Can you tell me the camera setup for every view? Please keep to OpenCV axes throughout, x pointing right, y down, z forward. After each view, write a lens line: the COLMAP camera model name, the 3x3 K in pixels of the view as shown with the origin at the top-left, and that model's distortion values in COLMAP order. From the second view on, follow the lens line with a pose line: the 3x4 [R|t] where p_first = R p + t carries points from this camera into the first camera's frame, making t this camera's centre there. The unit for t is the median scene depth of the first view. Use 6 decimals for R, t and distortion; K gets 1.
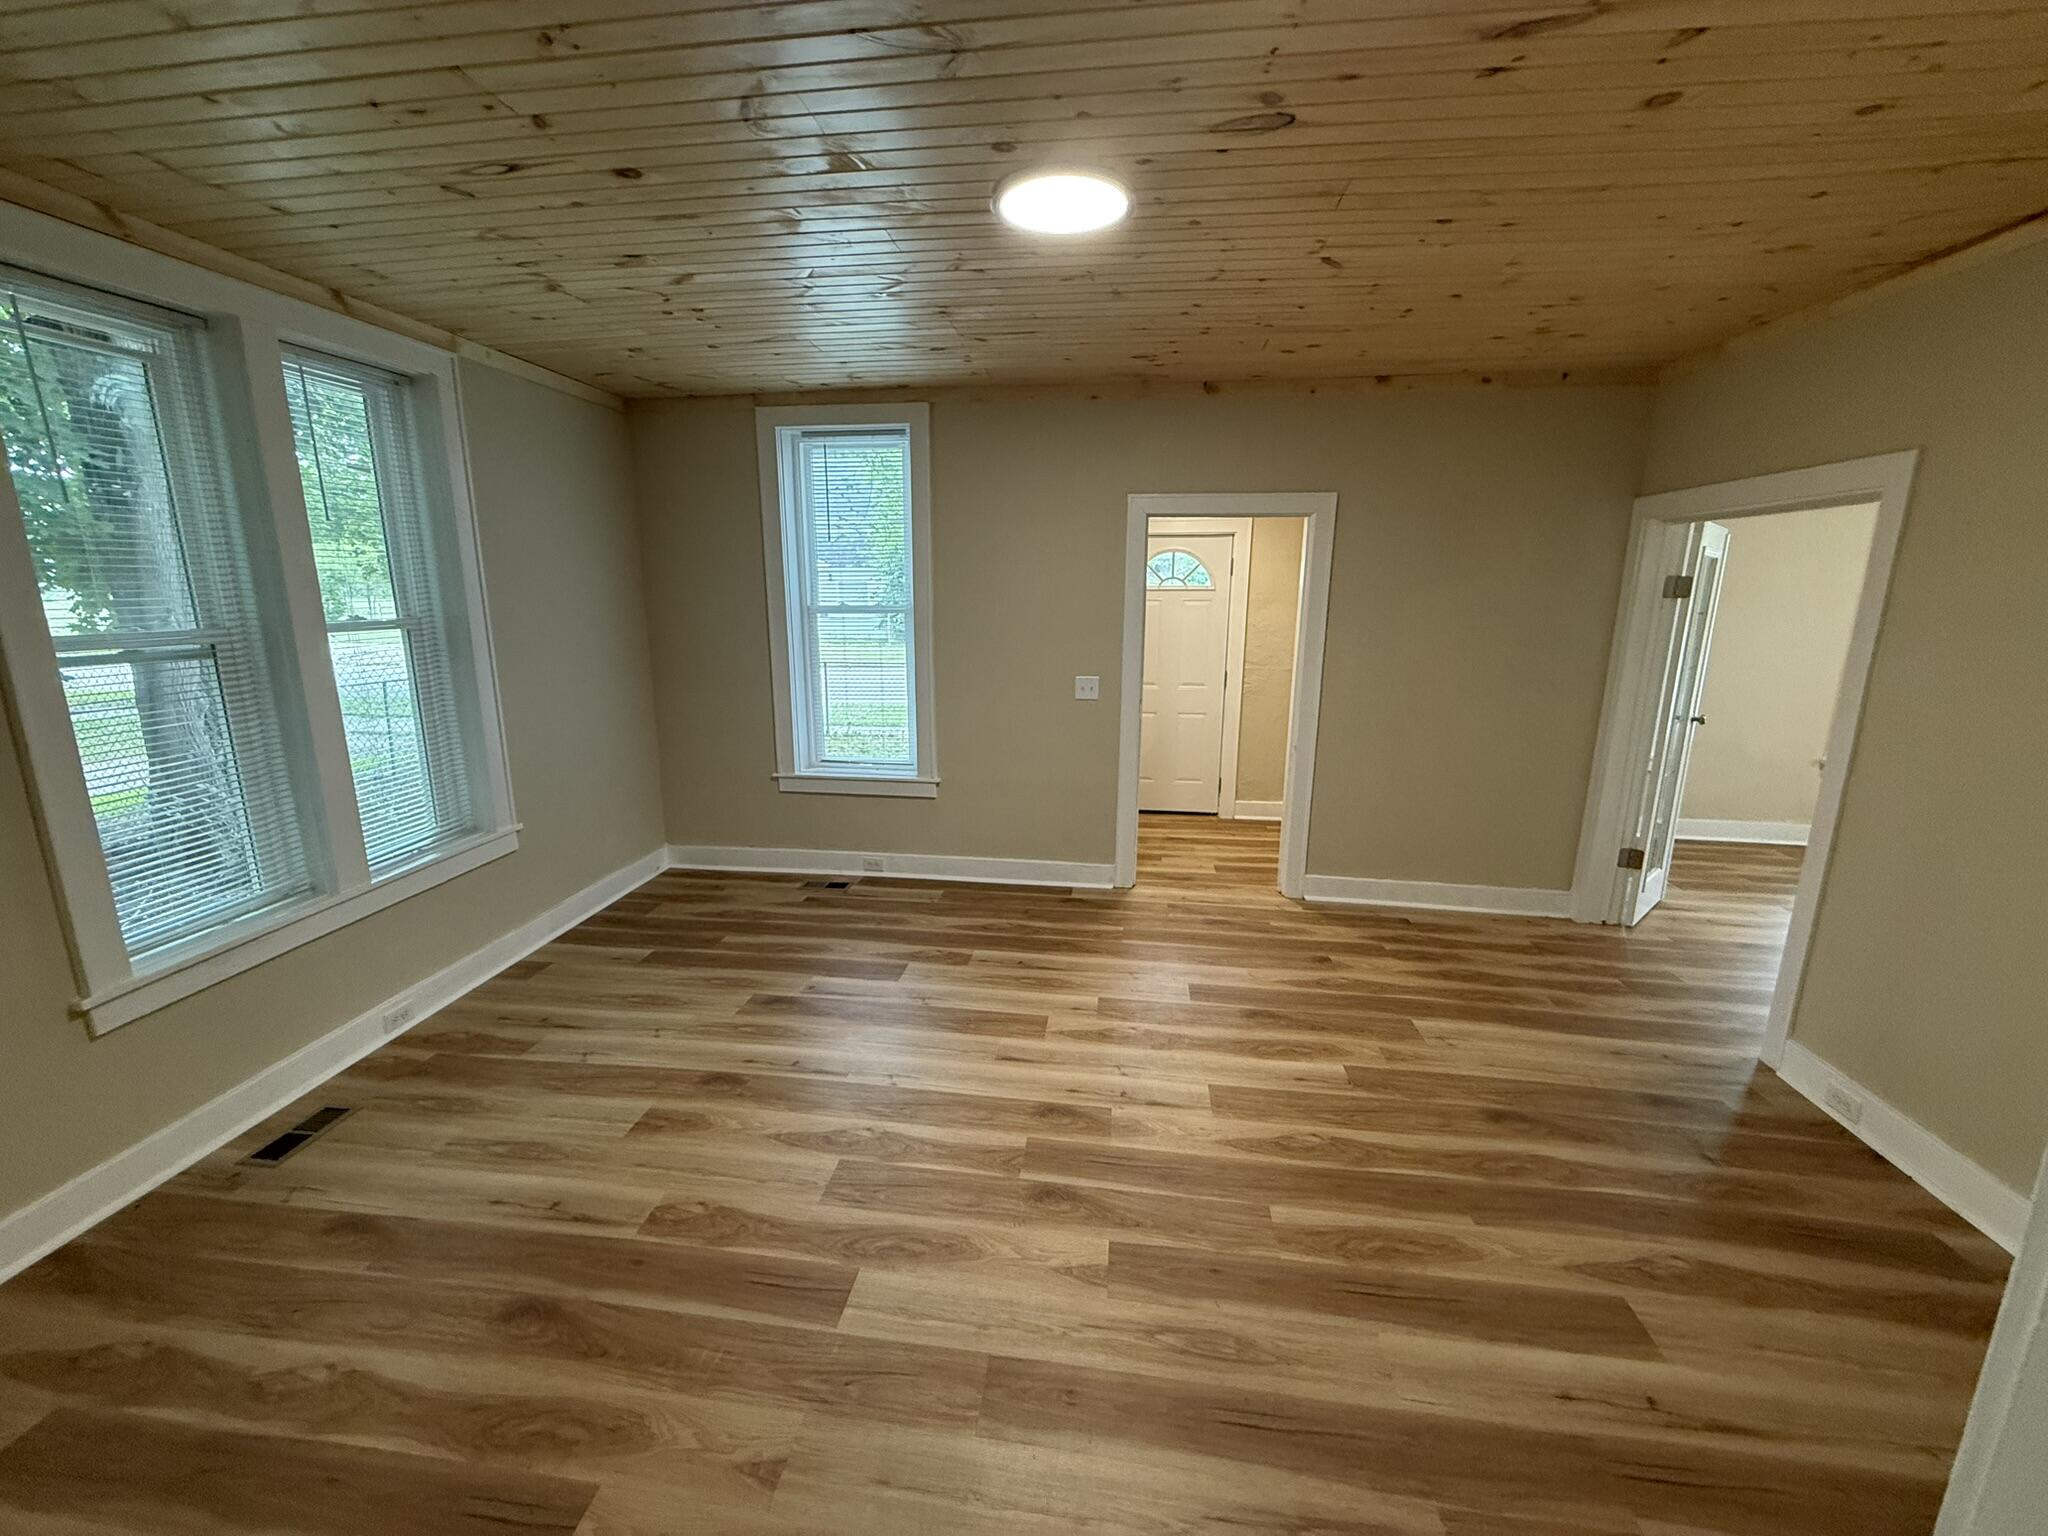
lens RADIAL K [[816.1, 0, 1015.9], [0, 816.1, 765.9], [0, 0, 1]] dist [-0.001658, 0.000468]
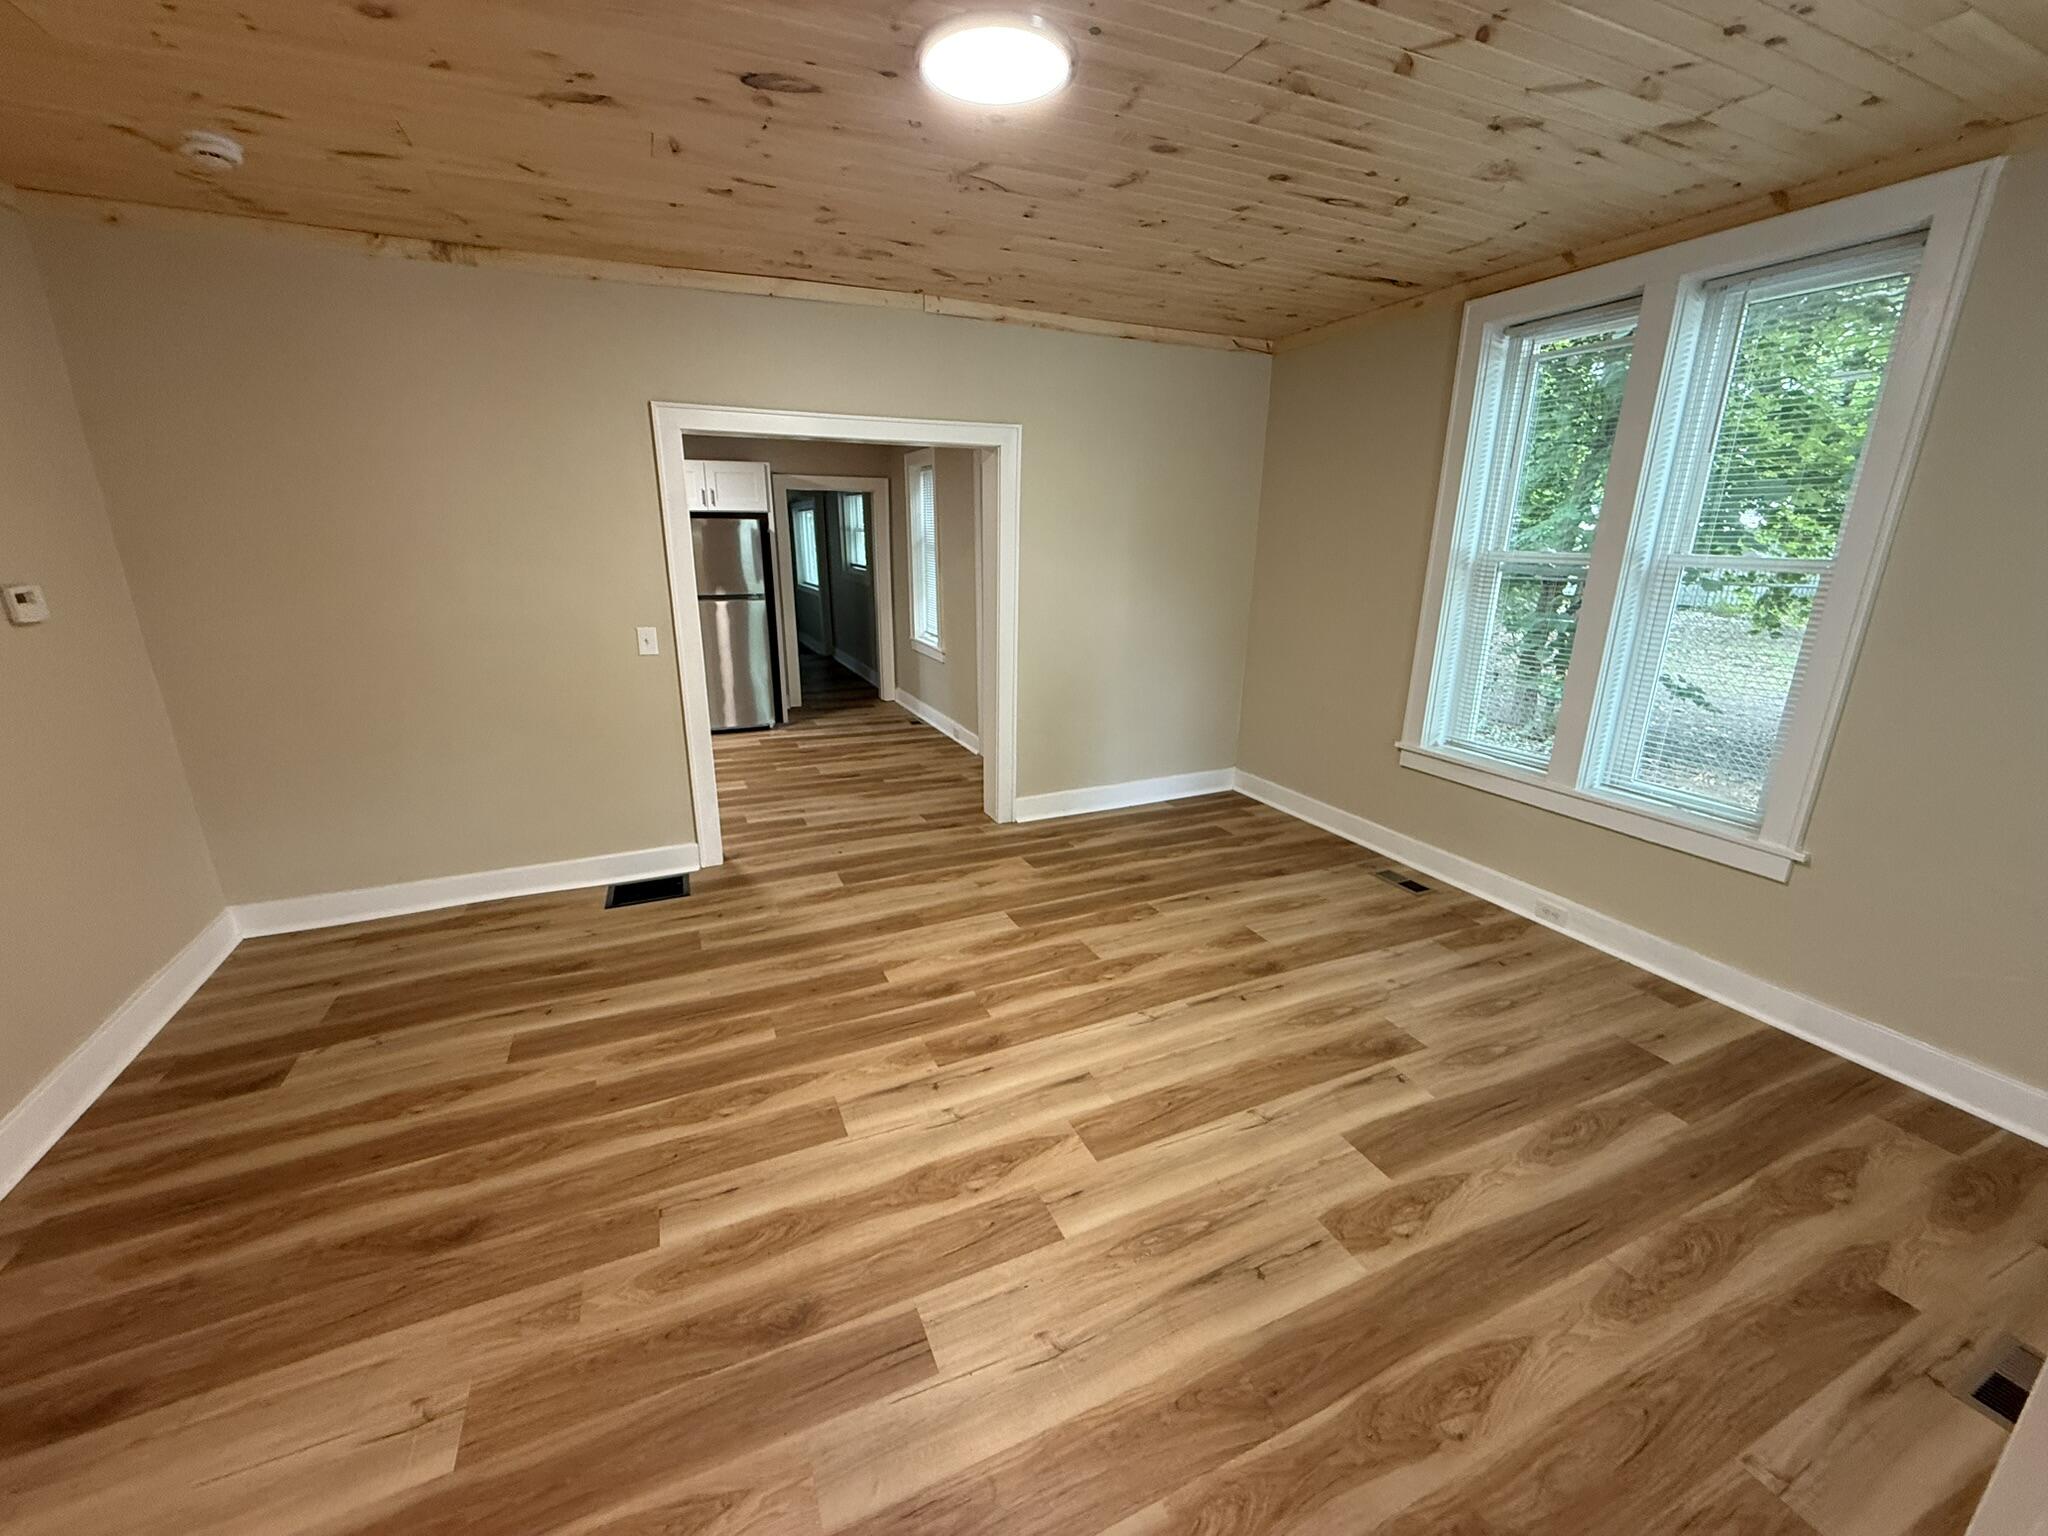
lens RADIAL K [[816.1, 0, 1018.3], [0, 816.1, 765.7], [0, 0, 1]] dist [-0.001658, 0.000468]
pose [[-0.848960, 0.143623, -0.508566, 0.476810], [-0.121446, 0.883578, 0.452261, -0.339989], [0.514313, 0.445715, -0.732680, 1.601462]]
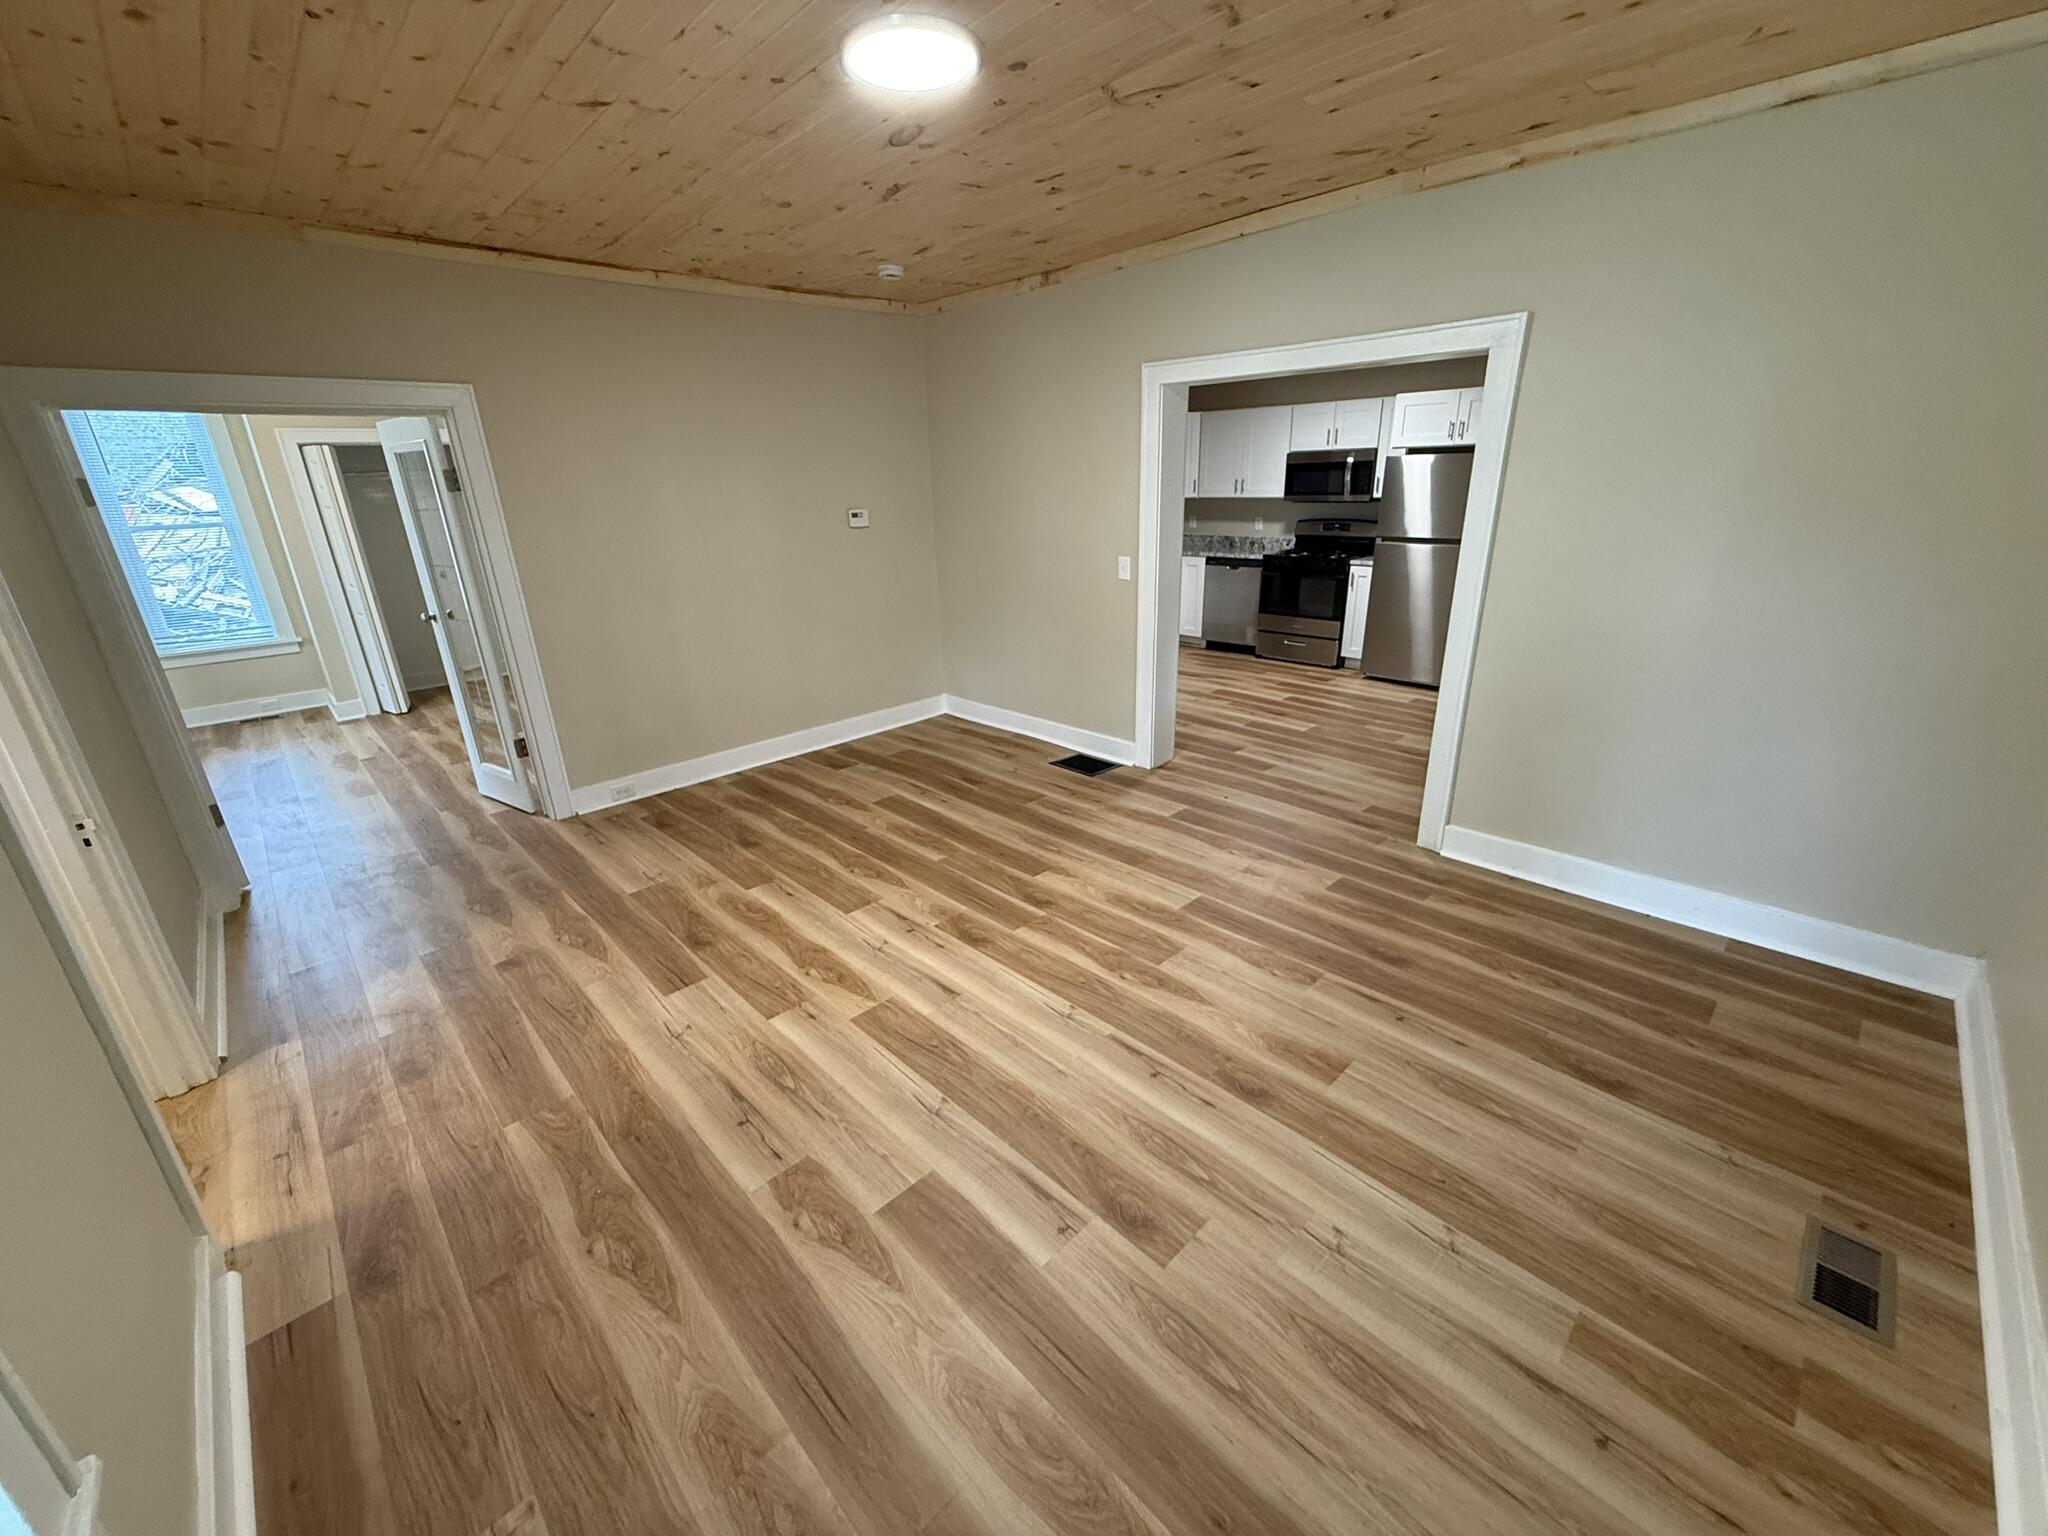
lens RADIAL K [[816.1, 0, 1017.1], [0, 816.1, 765.9], [0, 0, 1]] dist [-0.001658, 0.000468]
pose [[-0.785168, -0.189131, 0.589696, -0.631224], [0.162072, 0.856279, 0.490427, -0.337541], [-0.597699, 0.480640, -0.641670, 1.581497]]
